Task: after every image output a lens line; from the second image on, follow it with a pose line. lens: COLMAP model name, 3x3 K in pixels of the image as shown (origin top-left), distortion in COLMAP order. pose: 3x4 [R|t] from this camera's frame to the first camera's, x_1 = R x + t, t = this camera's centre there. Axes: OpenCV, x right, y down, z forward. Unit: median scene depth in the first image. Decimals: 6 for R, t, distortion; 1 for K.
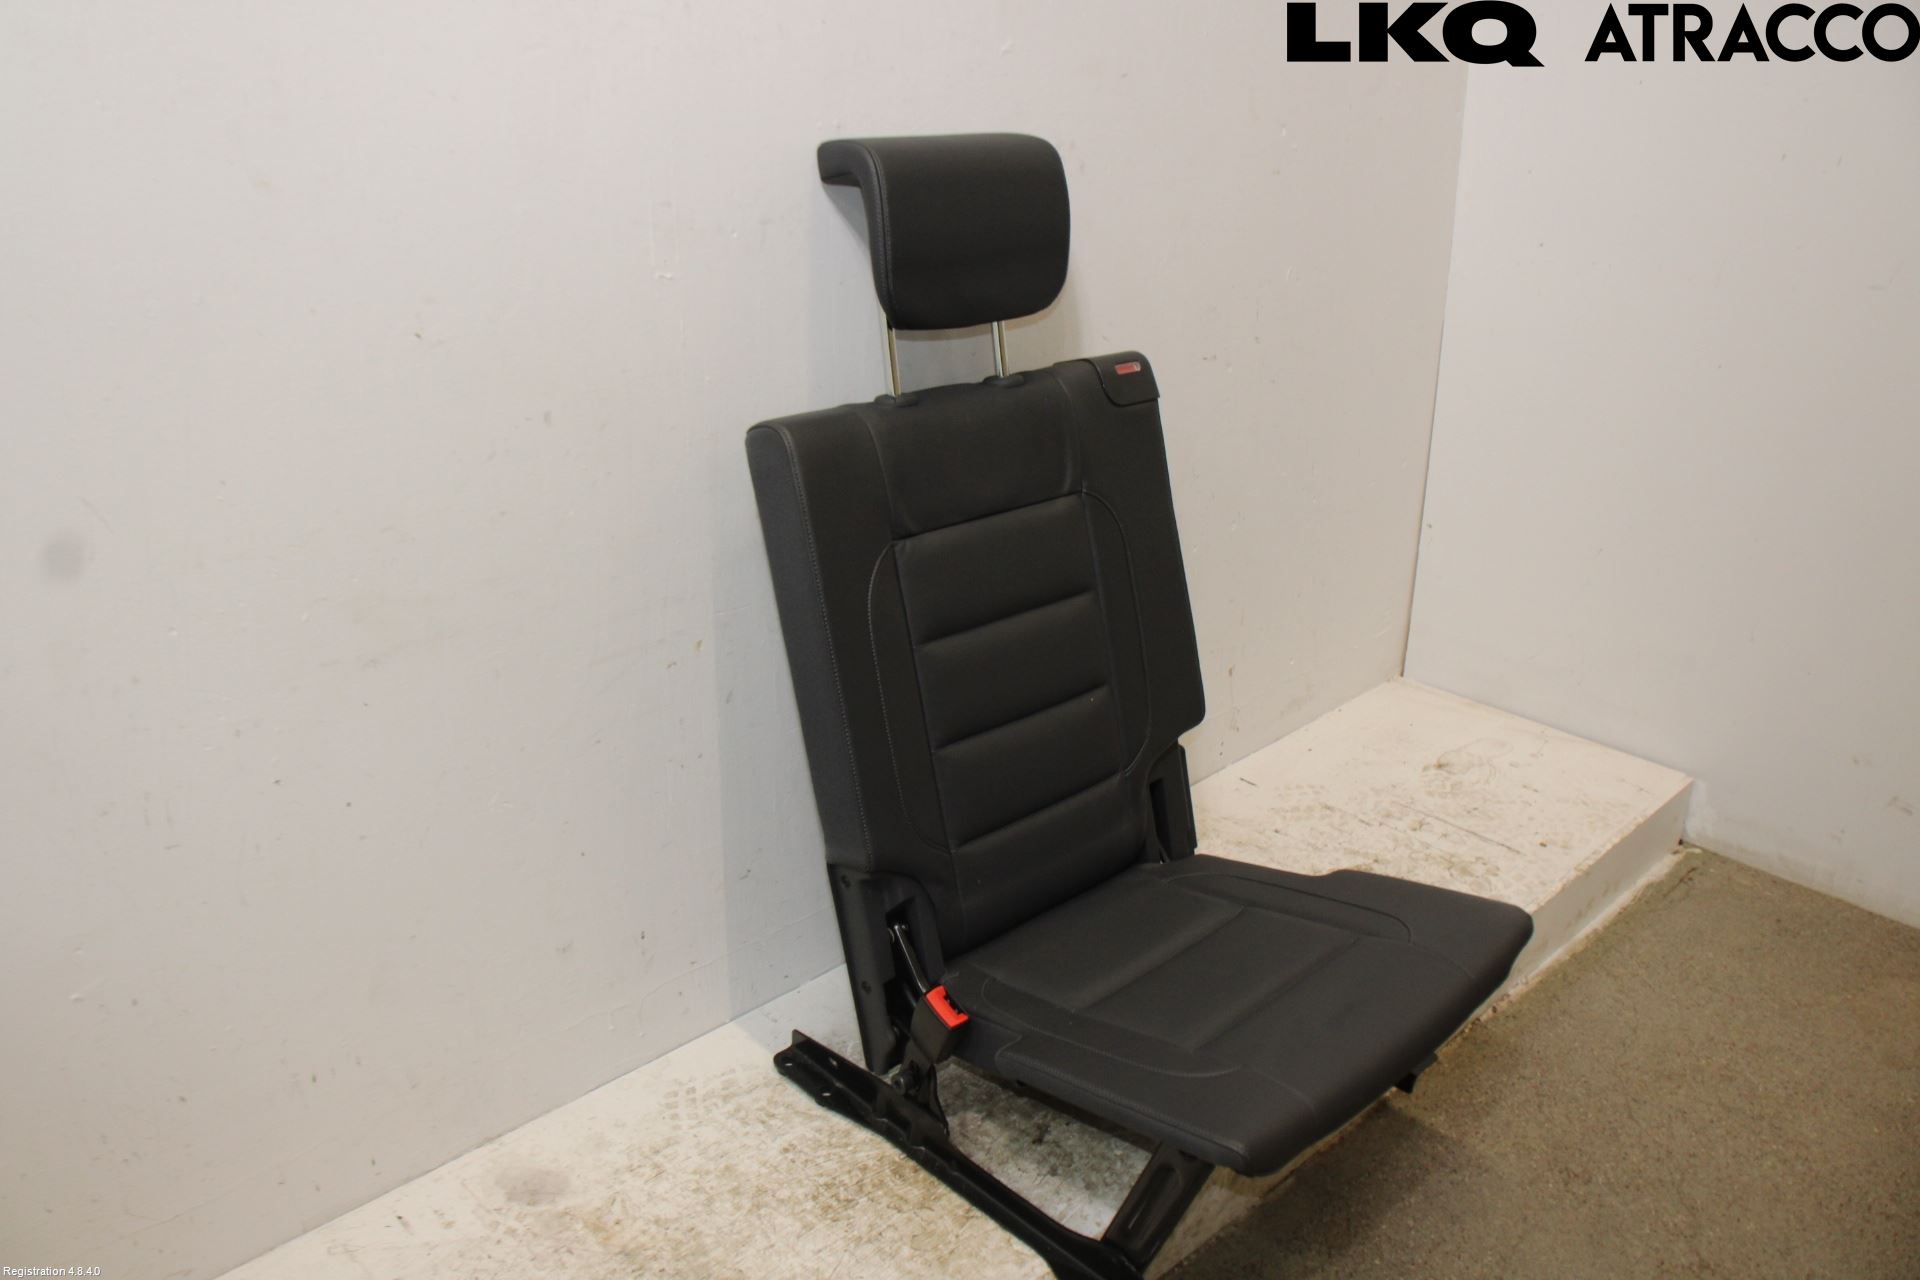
lens RADIAL K [[1606.3, 0, 959.9], [0, 1606.3, 615.3], [0, 0, 1]] dist [-0.138758, 0.003423]
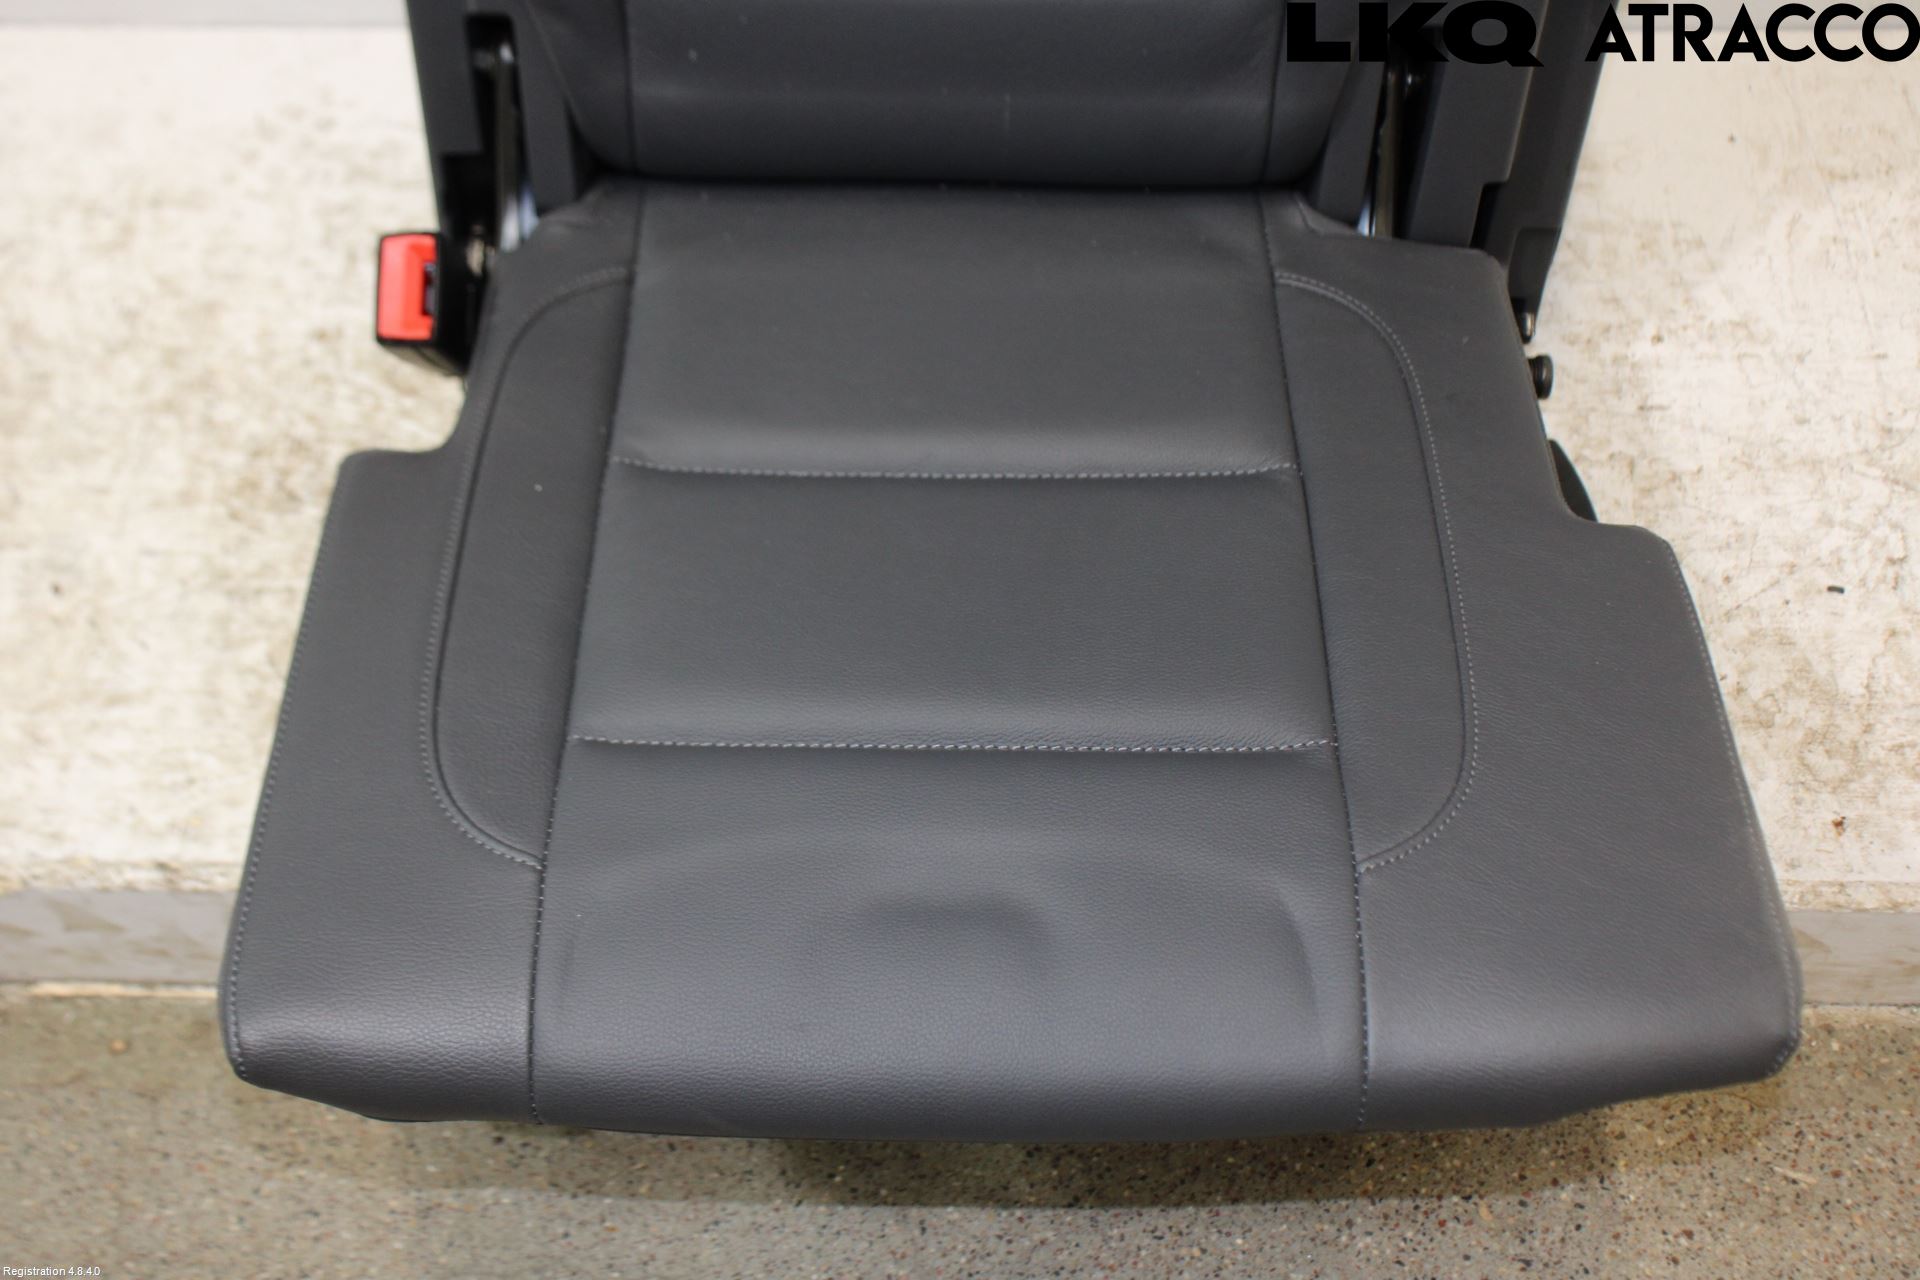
lens RADIAL K [[2412.4, 0, 960.0], [0, 2412.4, 640.0], [0, 0, 1]] dist [0.006588, 0.077953]
pose [[0.713932, 0.594142, -0.370535, 0.388184], [-0.251416, 0.711395, 0.656282, -0.151044], [0.653522, -0.375382, 0.657265, 0.610768]]
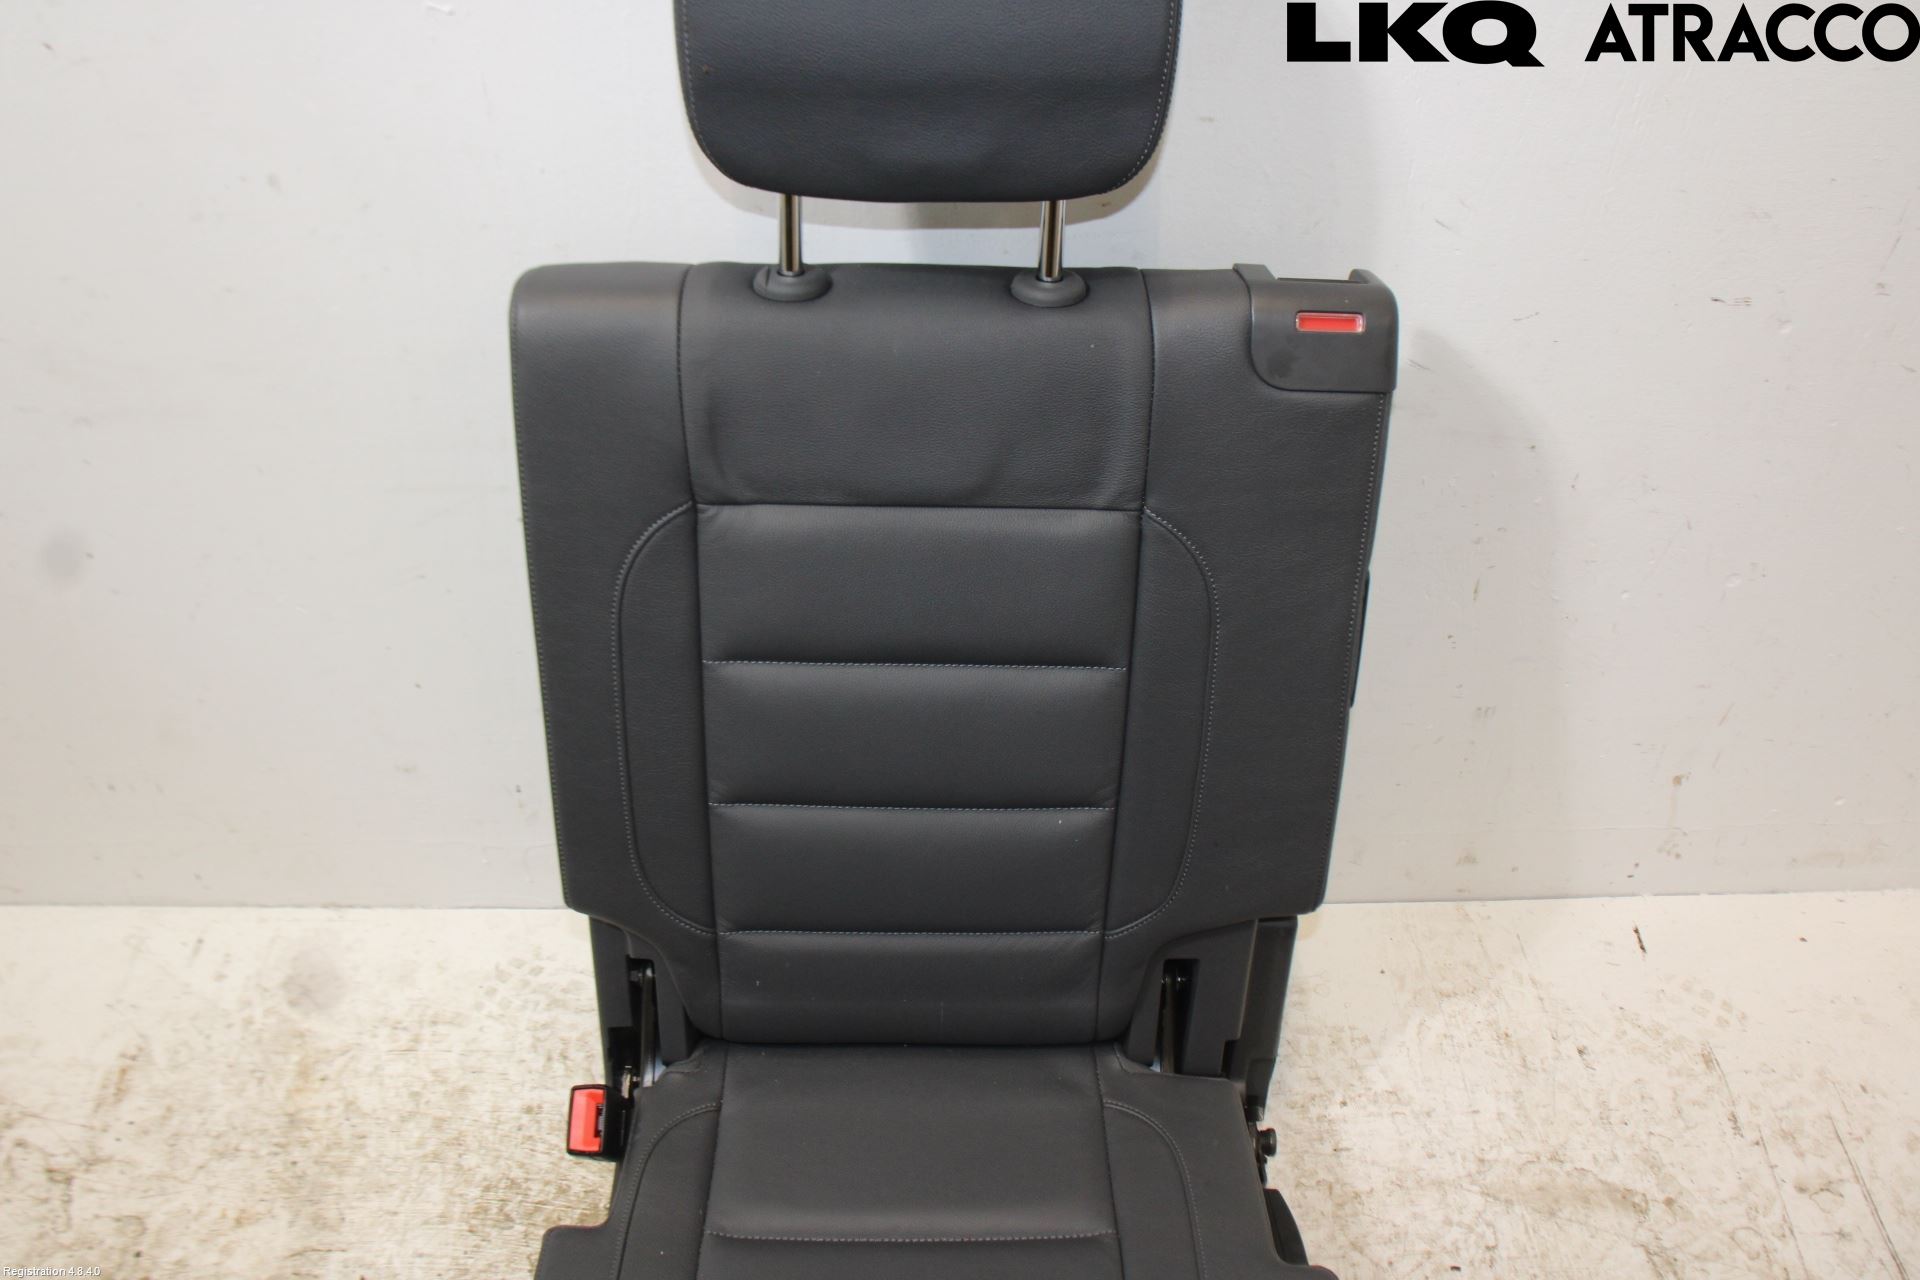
lens RADIAL K [[1682.7, 0, 959.4], [0, 1682.7, 618.2], [0, 0, 1]] dist [-0.165650, 0.164970]
pose [[0.724634, 0.450092, -0.521845, 0.395335], [-0.249360, 0.877189, 0.410316, -0.301037], [0.642437, -0.167202, 0.747876, 0.563964]]
